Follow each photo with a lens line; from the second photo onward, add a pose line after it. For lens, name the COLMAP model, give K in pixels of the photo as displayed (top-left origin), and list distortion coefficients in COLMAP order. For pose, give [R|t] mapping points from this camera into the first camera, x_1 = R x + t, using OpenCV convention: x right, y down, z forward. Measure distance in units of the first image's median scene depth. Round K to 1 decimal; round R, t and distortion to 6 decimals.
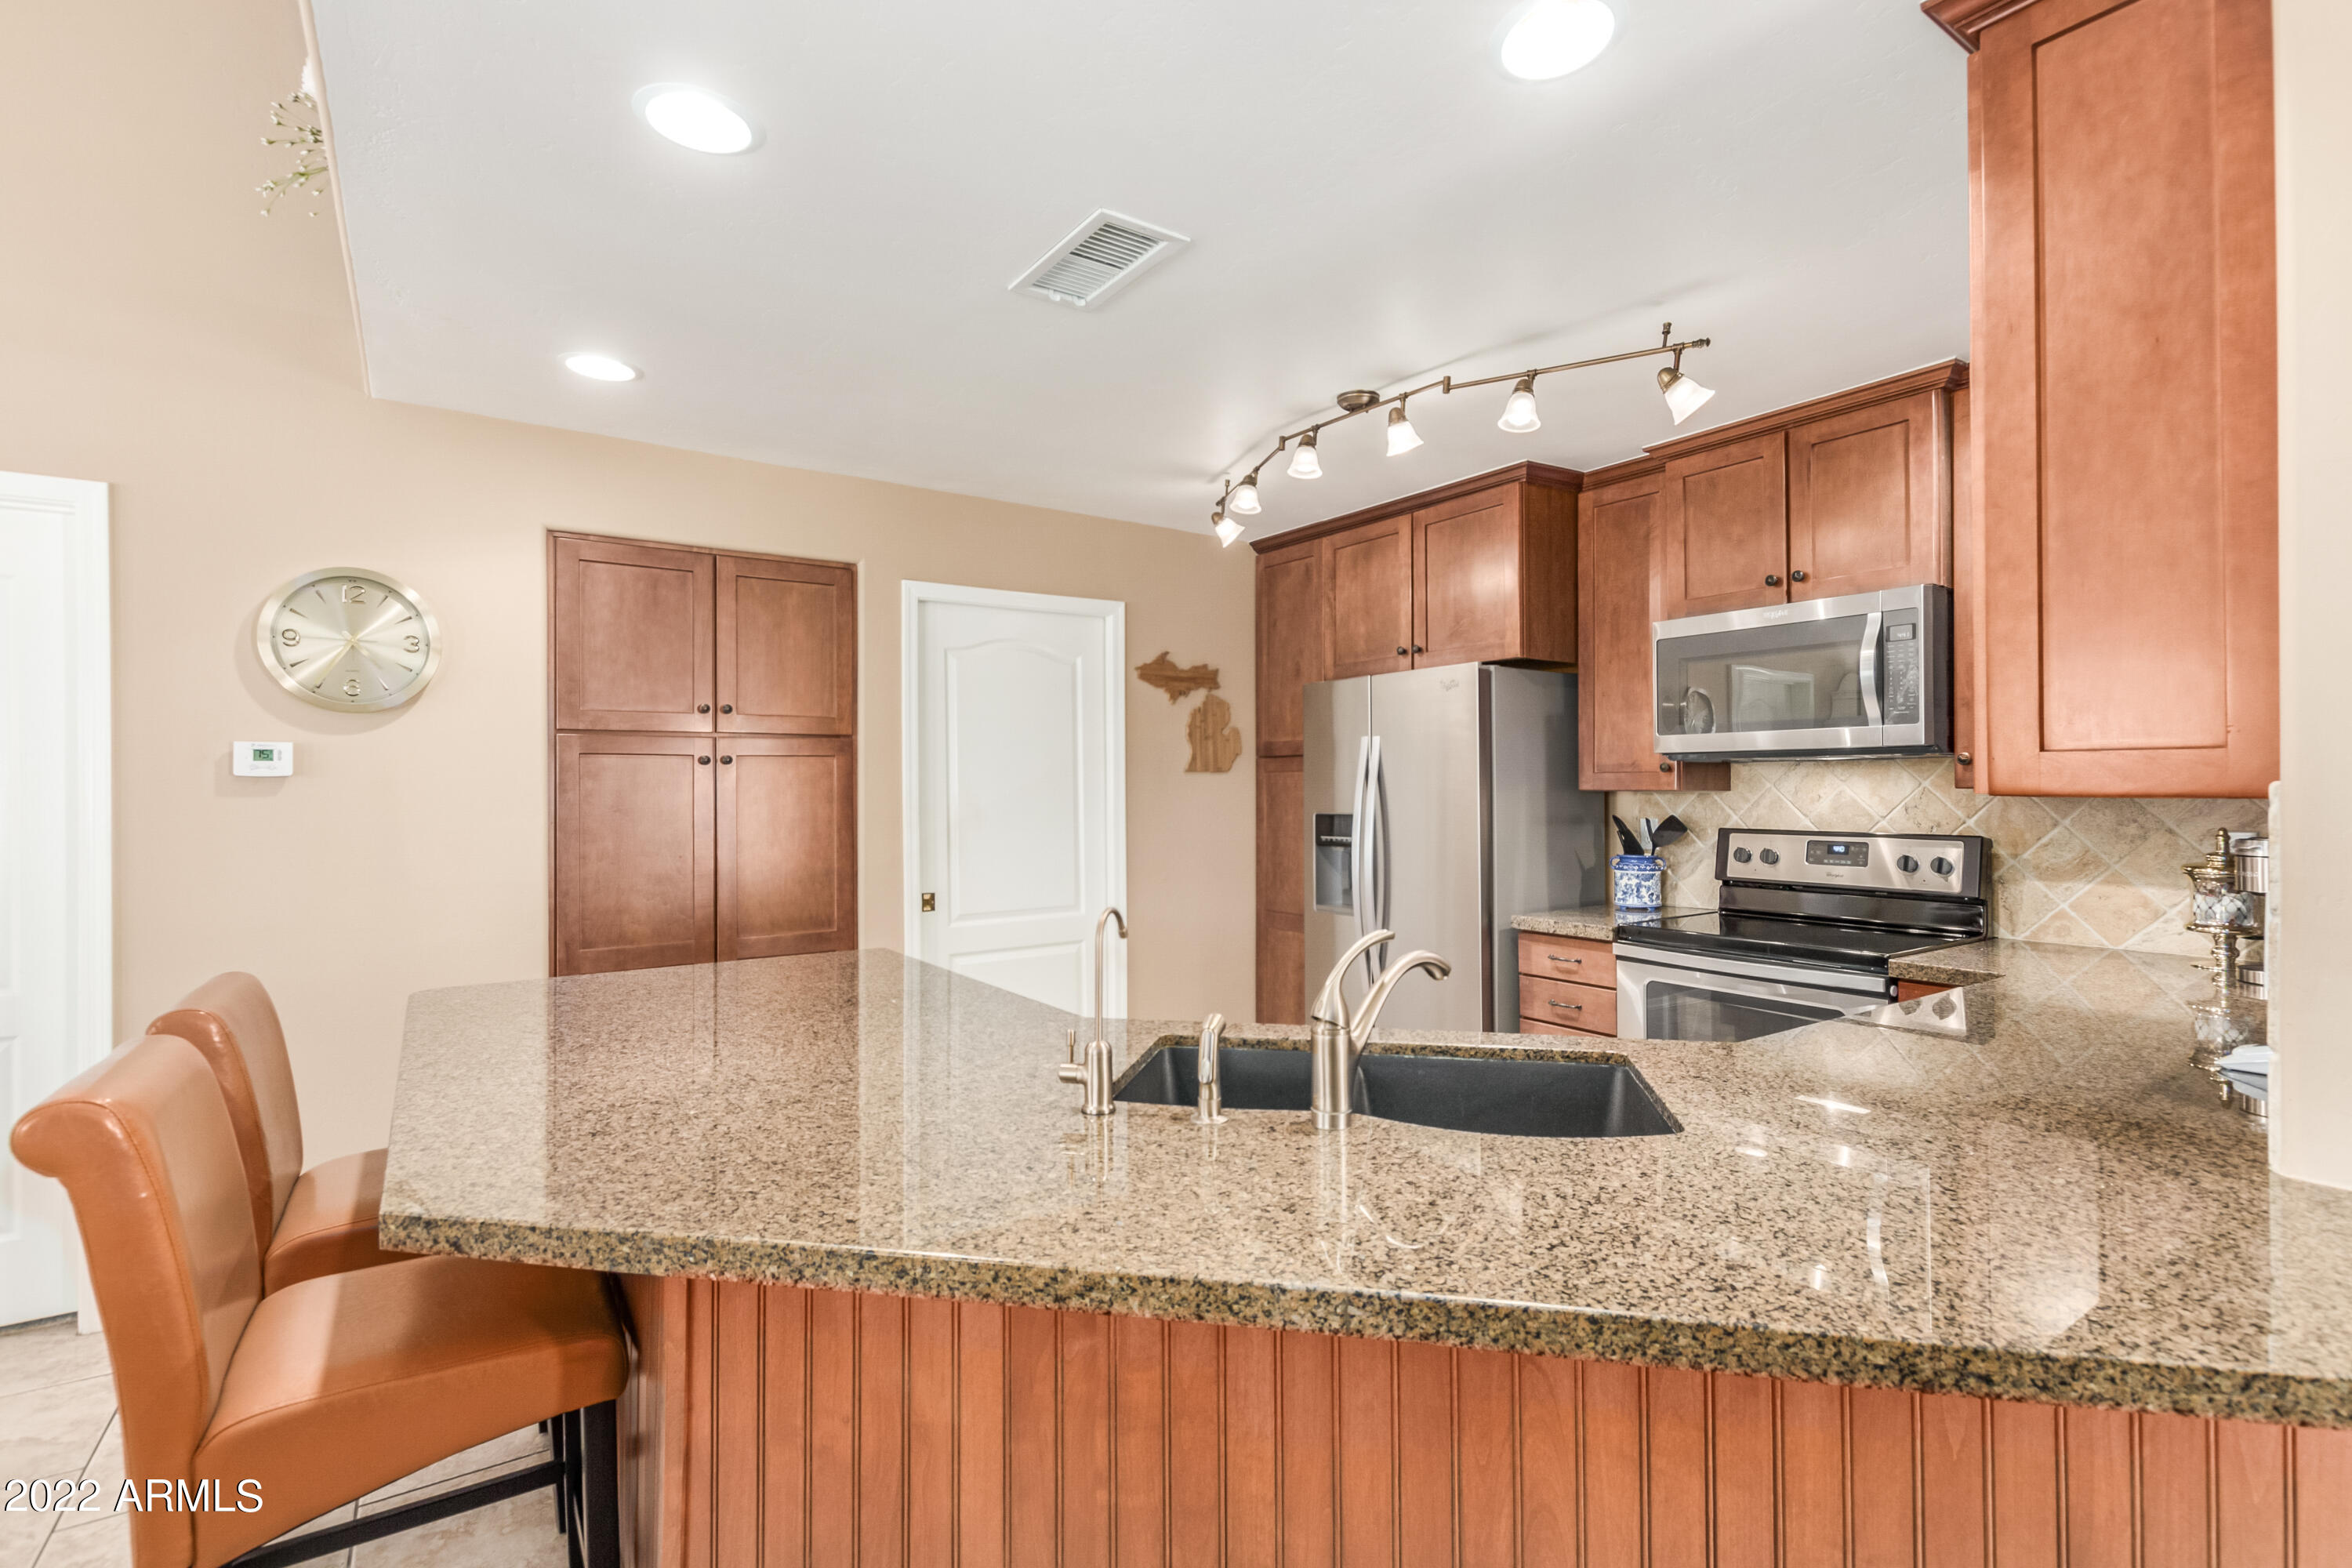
lens RADIAL K [[1085.3, 0, 1197.9], [0, 1085.3, 782.3], [0, 0, 1]] dist [0.000112, 0.001377]
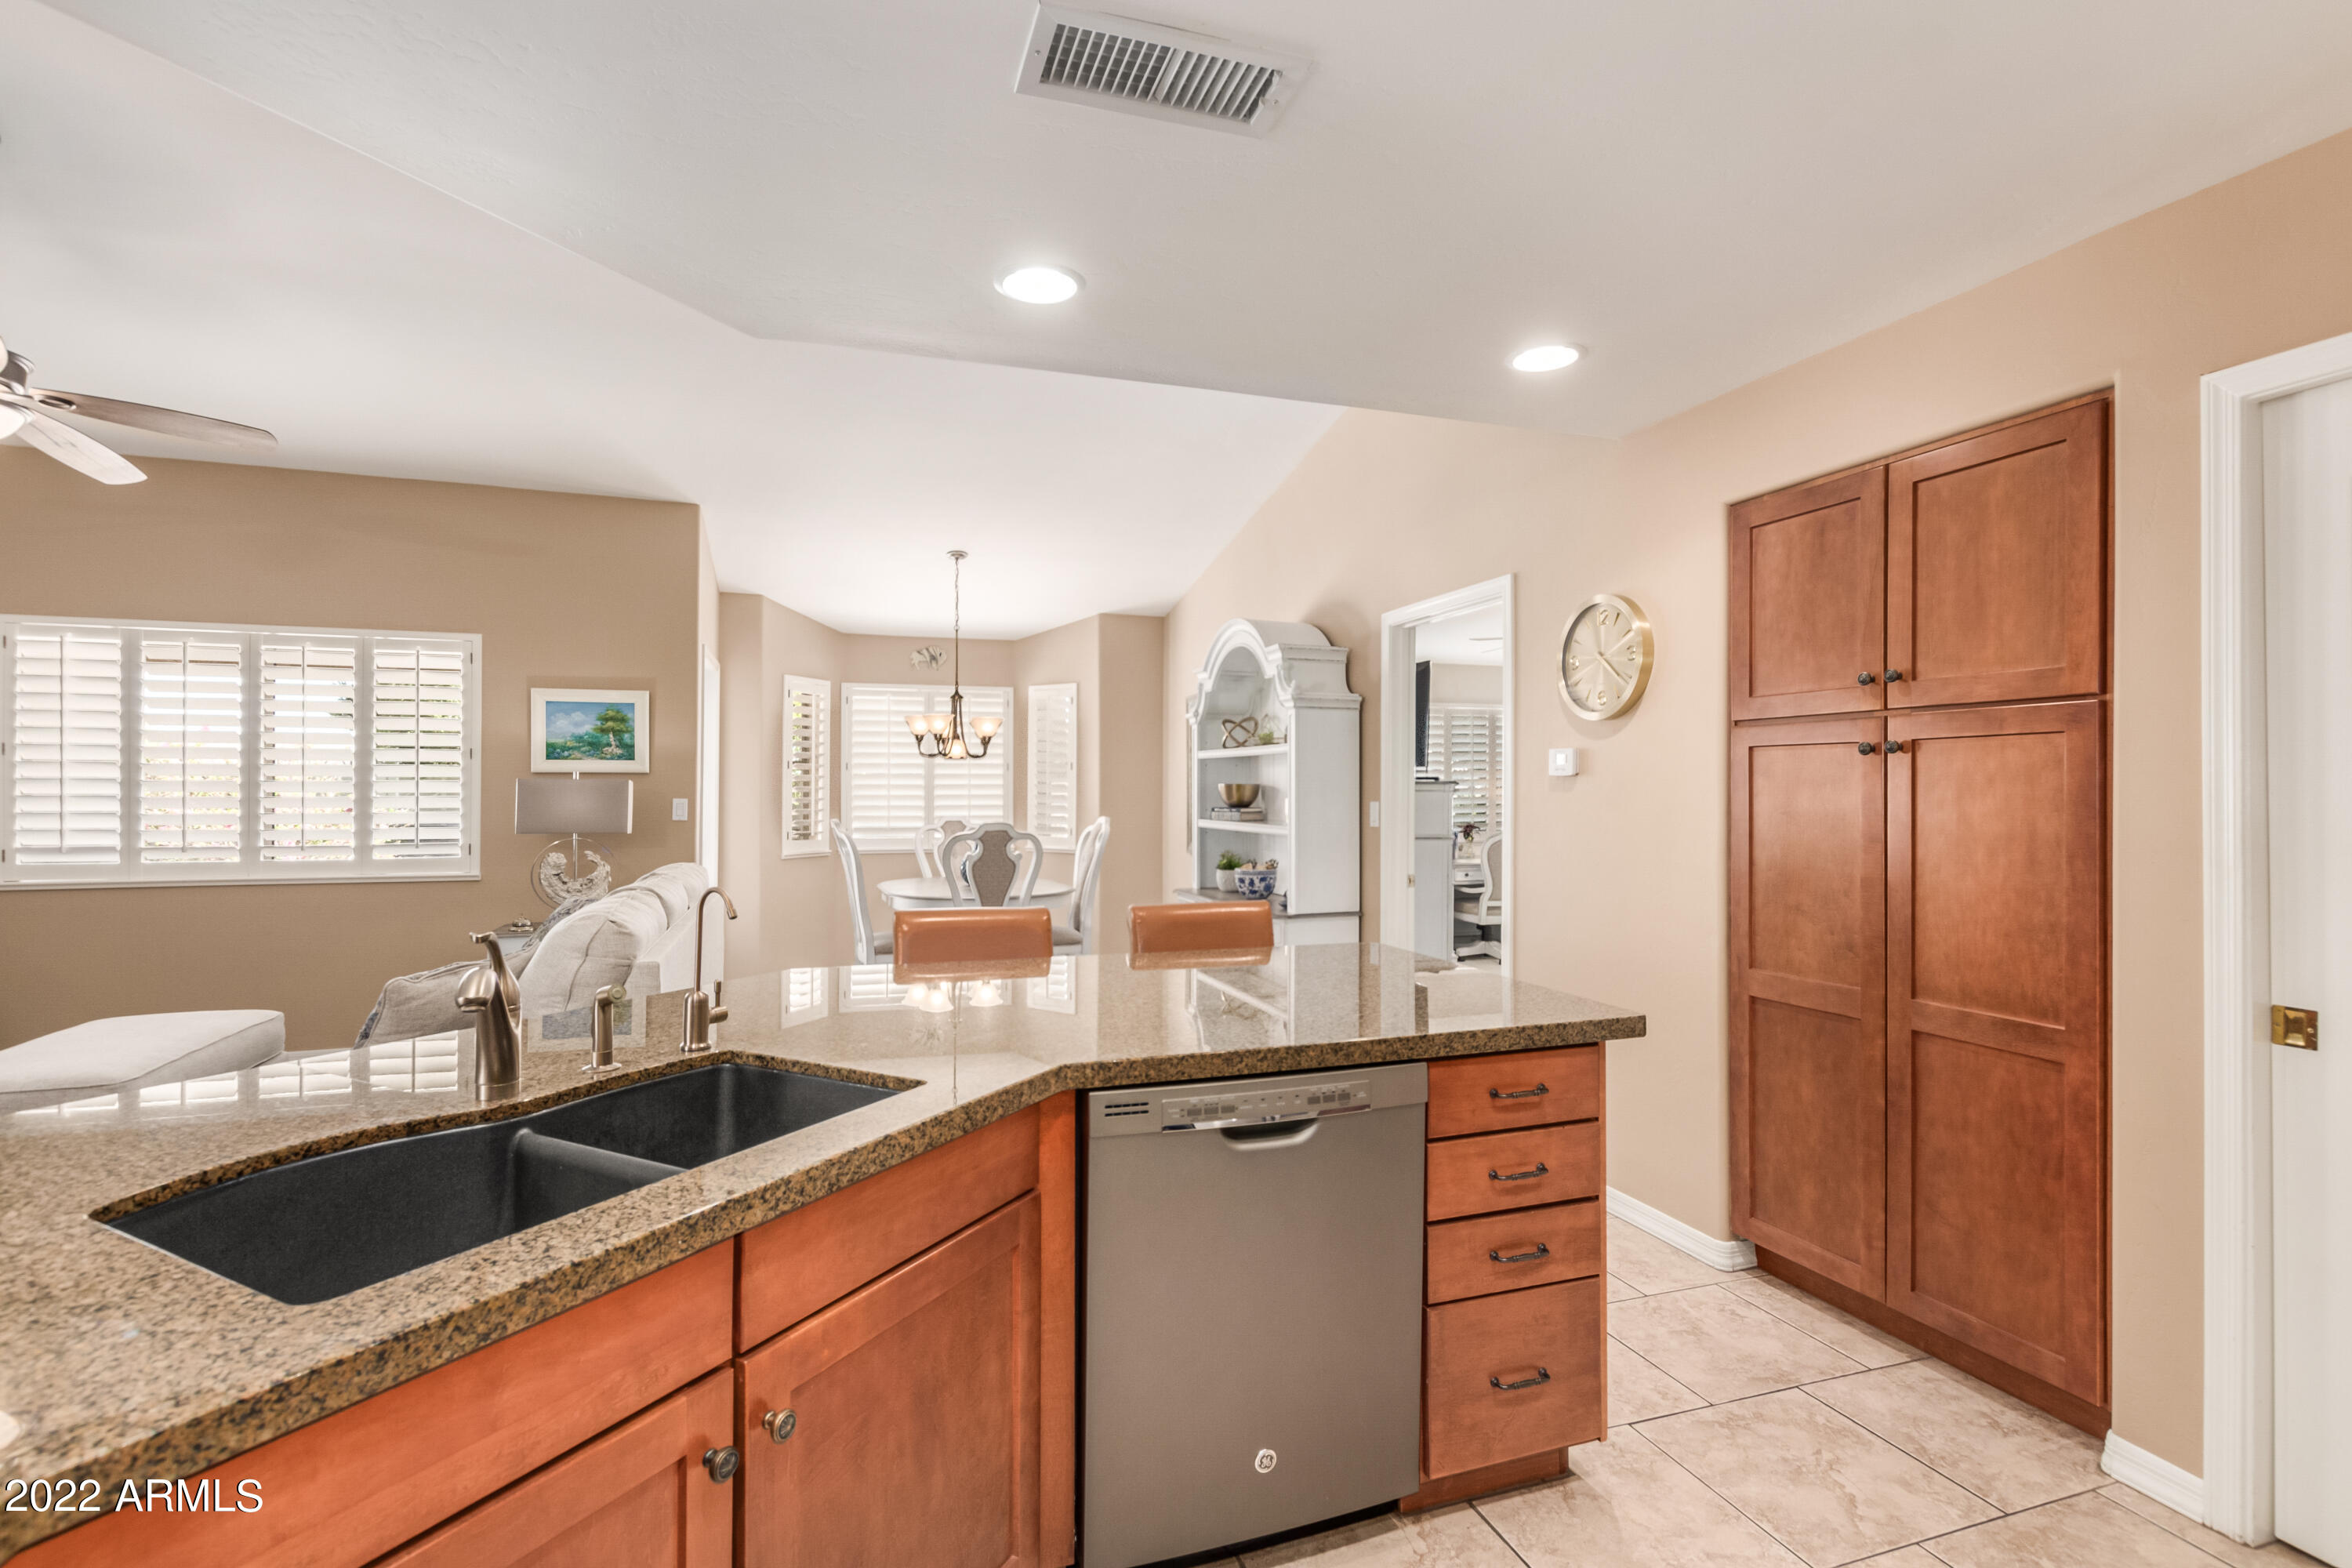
lens RADIAL K [[1085.3, 0, 1182.1], [0, 1085.3, 786.3], [0, 0, 1]] dist [0.000112, 0.001377]
pose [[-0.267497, 0.001378, -0.963558, 0.442285], [0.004332, 0.999991, 0.000227, 0.004086], [0.963549, -0.004113, -0.267501, 0.855436]]
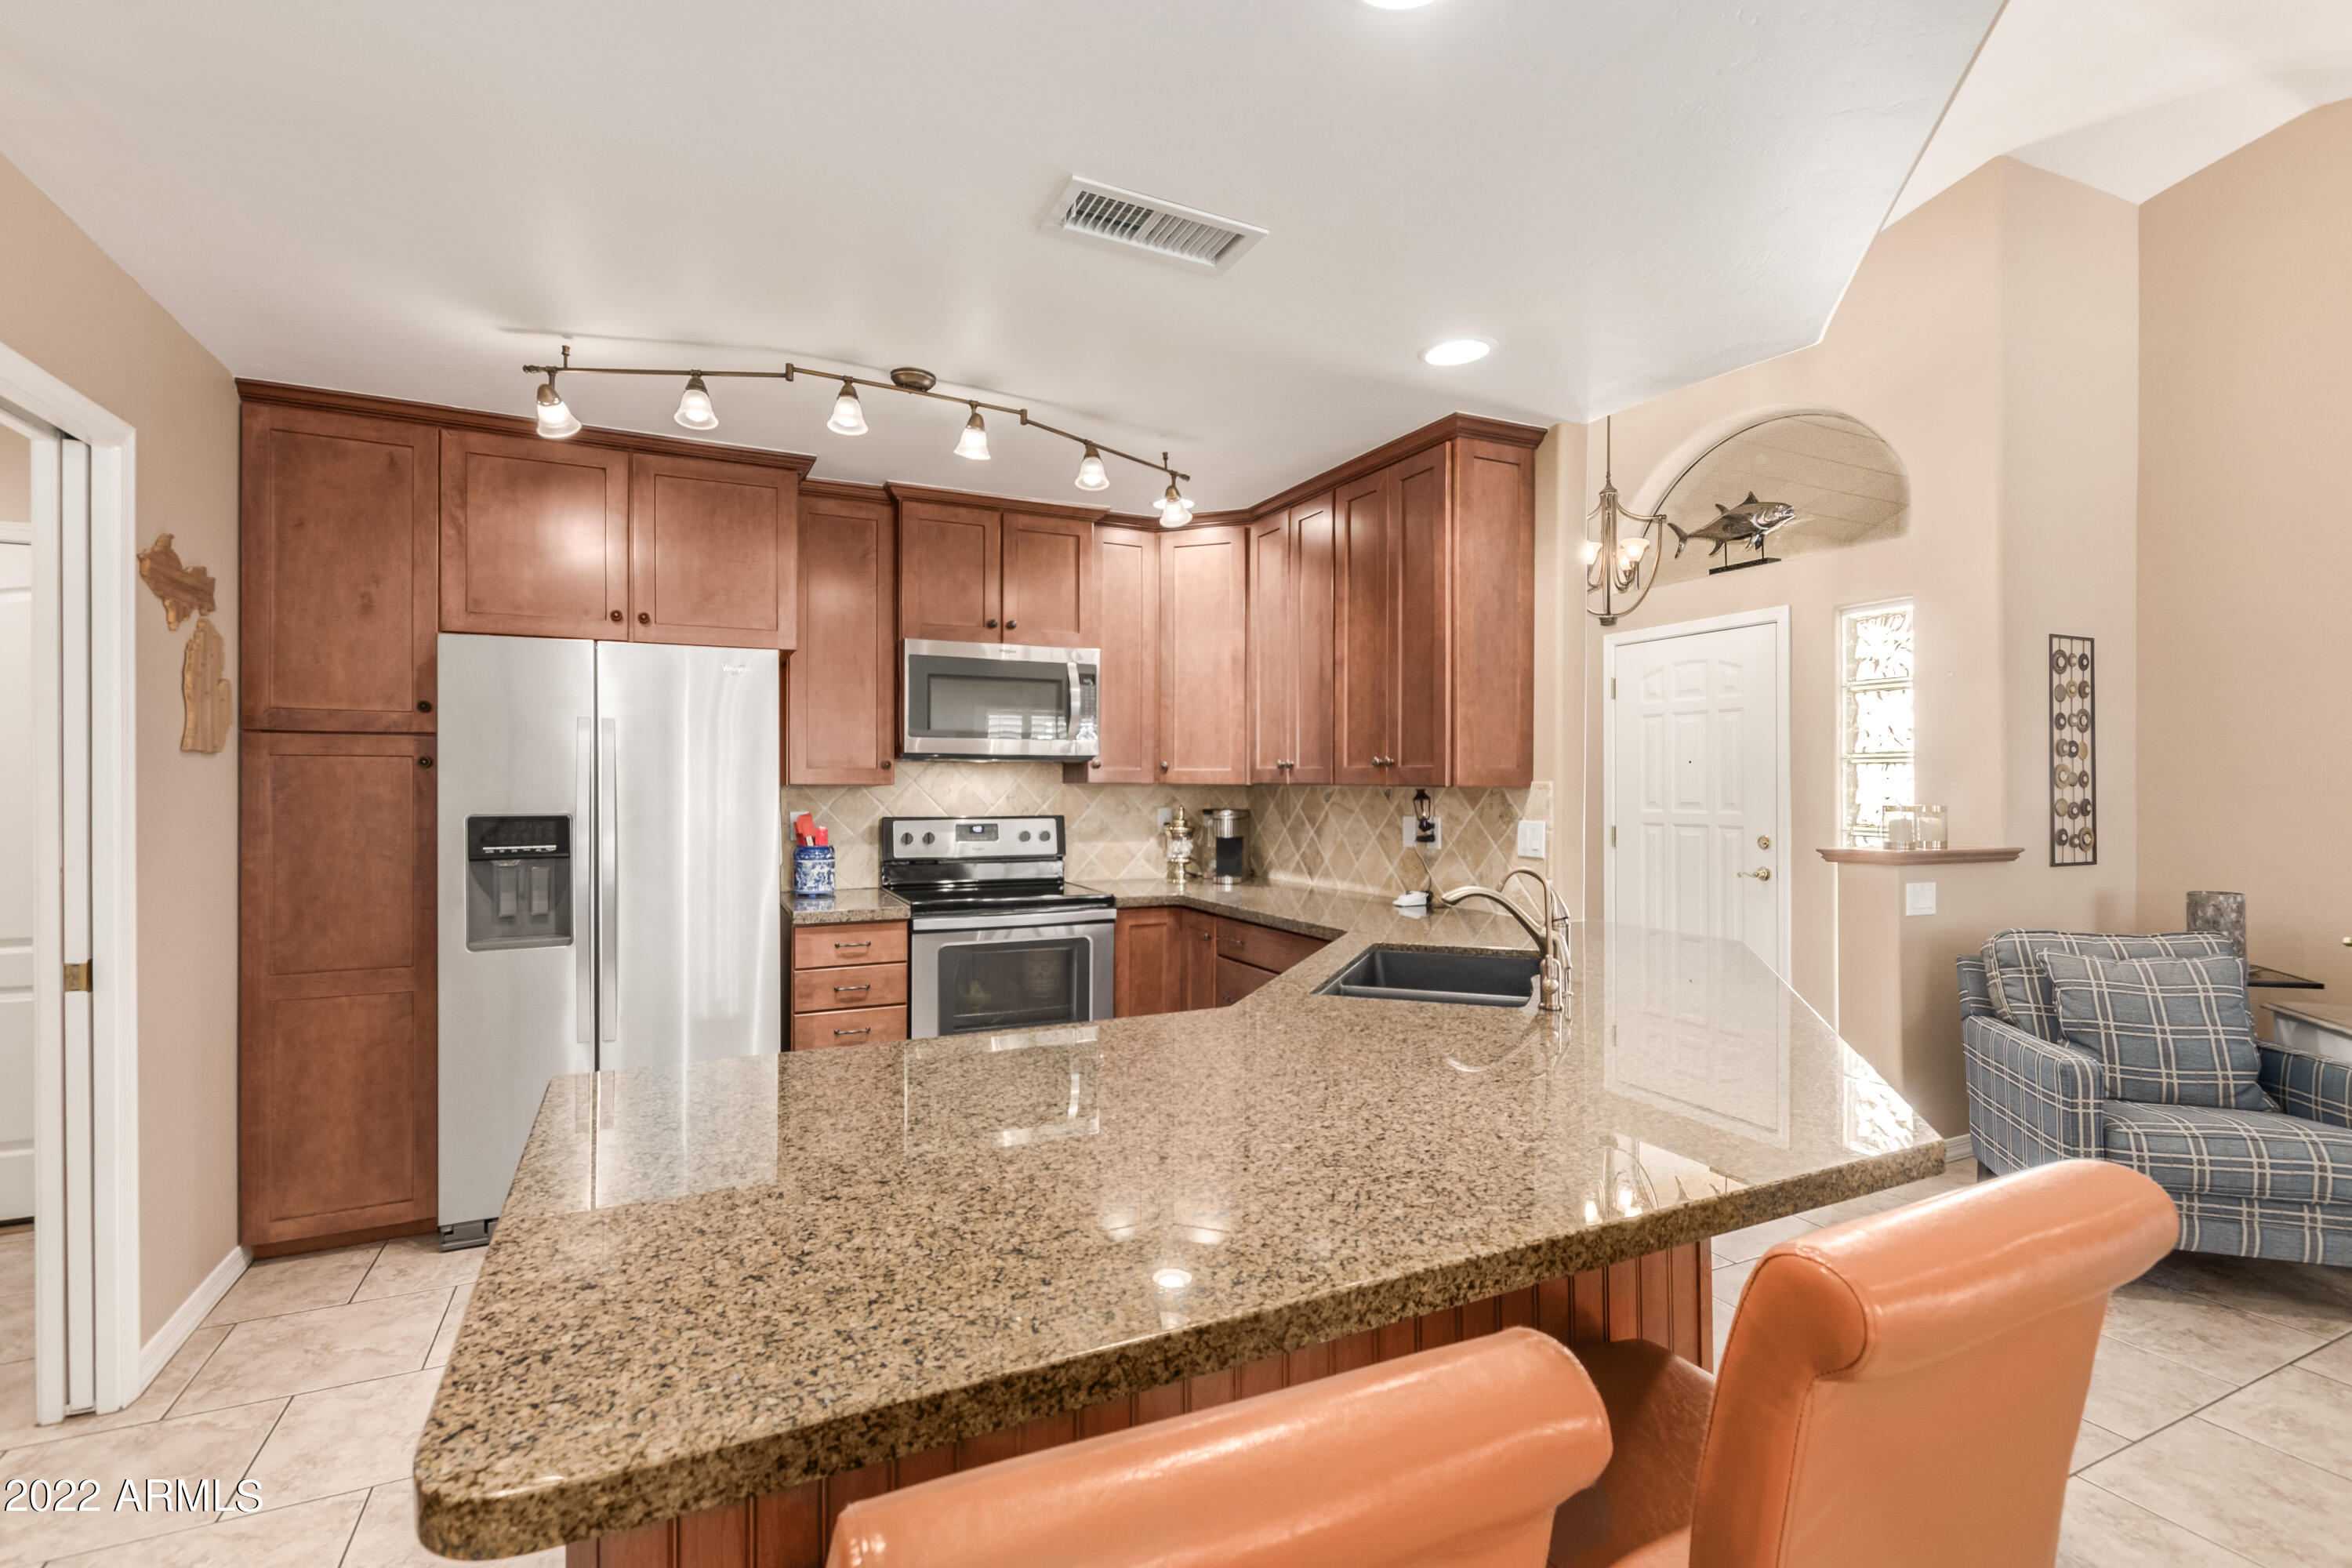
lens RADIAL K [[1085.3, 0, 1162.9], [0, 1085.3, 784.1], [0, 0, 1]] dist [0.000112, 0.001377]
pose [[0.161006, 0.001720, 0.986952, -0.737592], [-0.008787, 0.999961, -0.000310, 0.005017], [-0.986914, -0.008623, 0.161015, 0.598918]]
